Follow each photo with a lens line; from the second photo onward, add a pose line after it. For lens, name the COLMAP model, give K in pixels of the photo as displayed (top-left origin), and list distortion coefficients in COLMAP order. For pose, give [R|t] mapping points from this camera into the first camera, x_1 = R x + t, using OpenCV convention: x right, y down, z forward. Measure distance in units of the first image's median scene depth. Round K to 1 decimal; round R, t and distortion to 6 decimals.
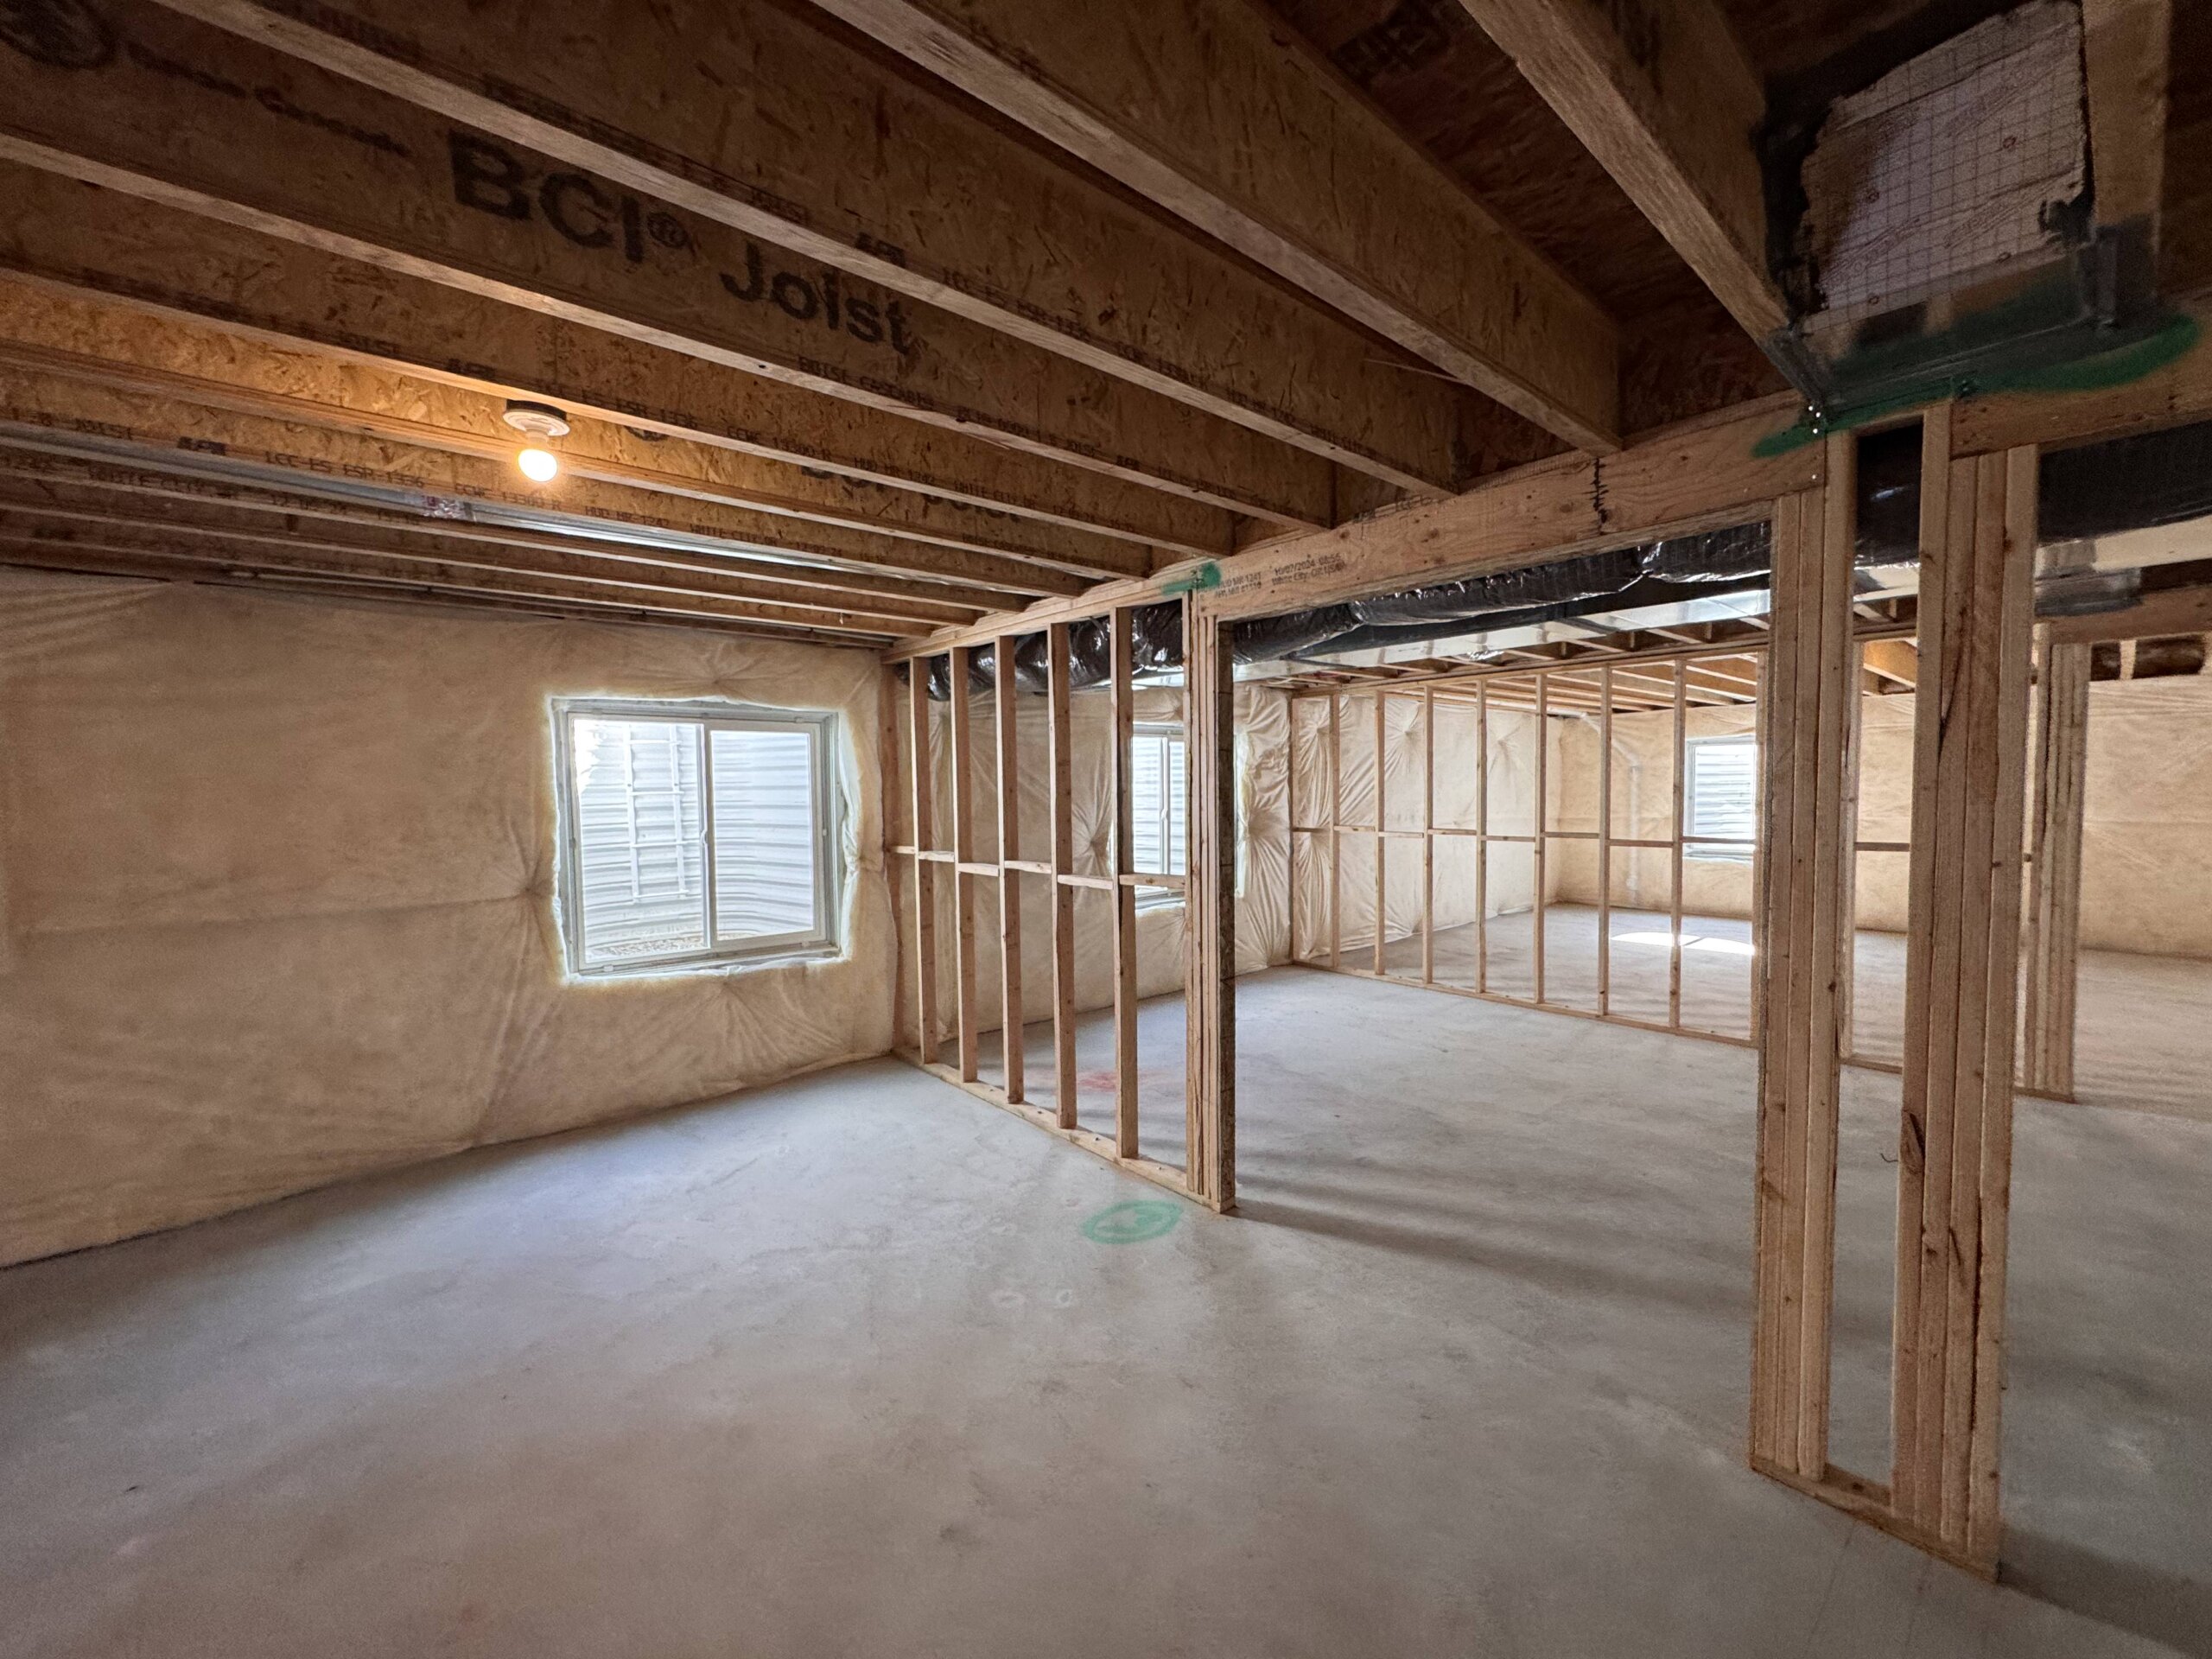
lens RADIAL K [[882.3, 0, 1100.3], [0, 882.3, 832.5], [0, 0, 1]] dist [-0.002403, 0.000195]
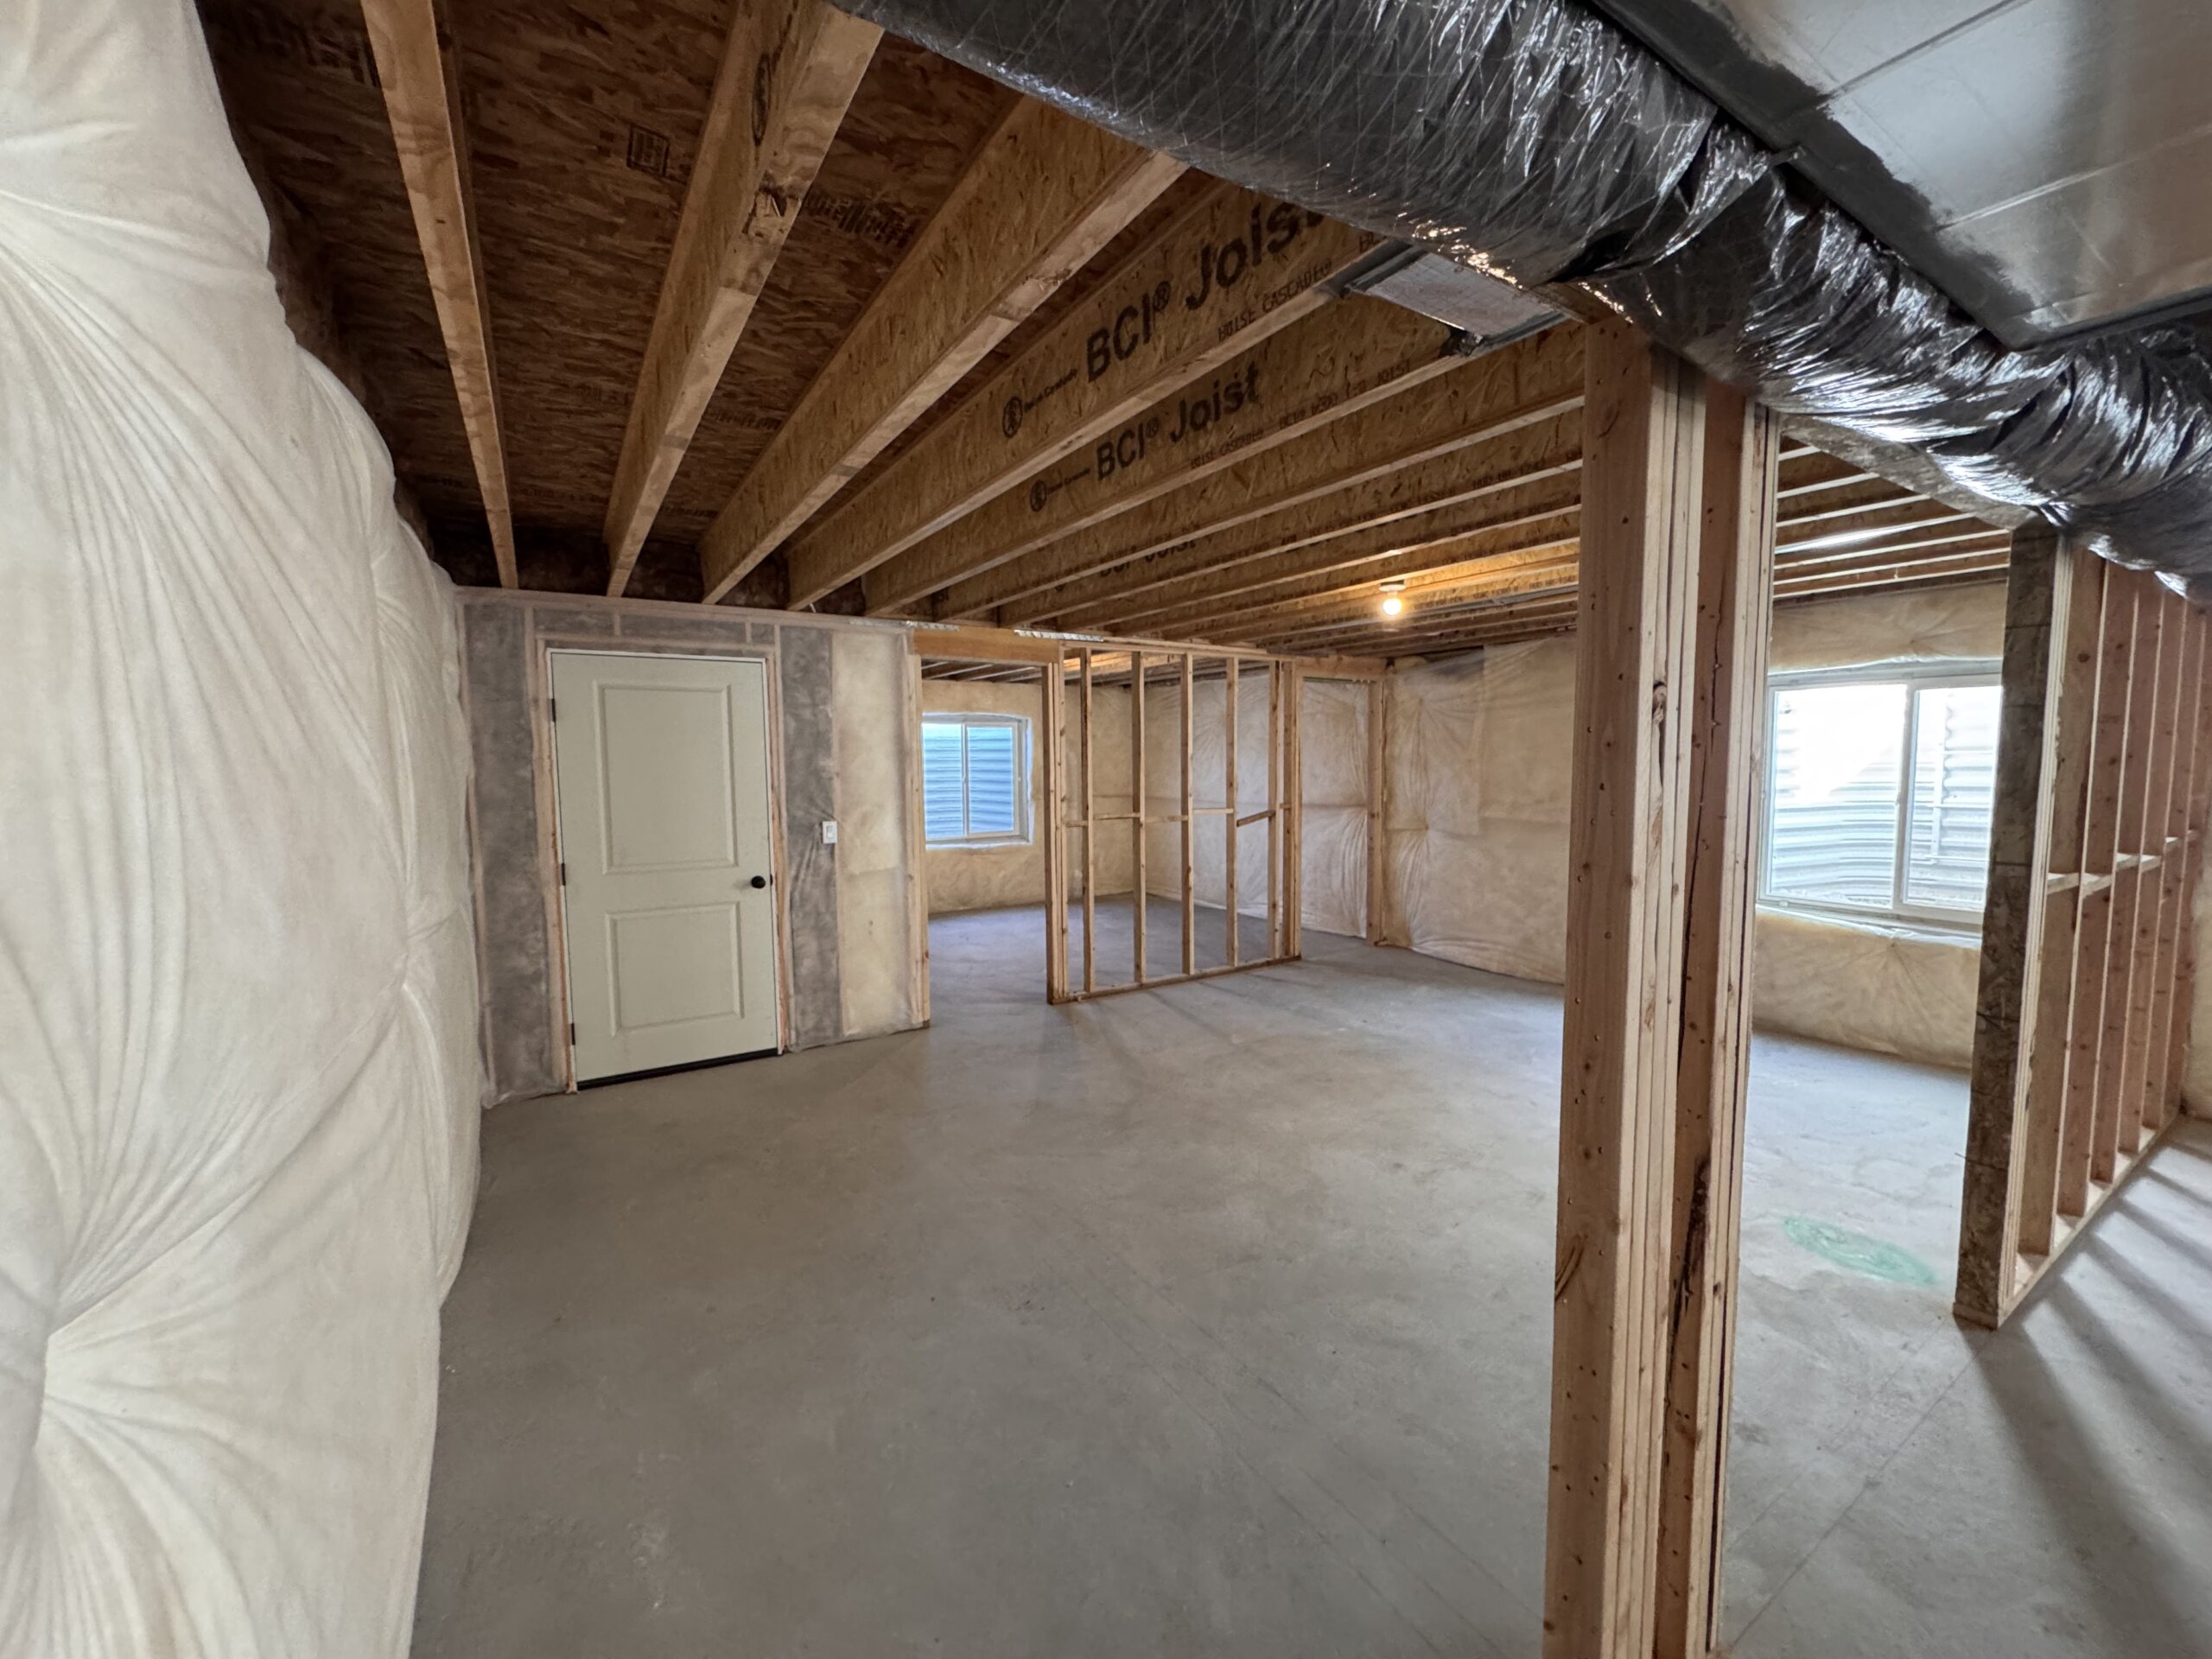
lens RADIAL K [[882.3, 0, 1103.0], [0, 882.3, 831.0], [0, 0, 1]] dist [-0.002403, 0.000195]
pose [[-0.144802, 0.098239, -0.984572, 0.696052], [-0.040447, 0.993640, 0.105092, -0.027167], [0.988634, 0.055040, -0.139908, 0.255568]]
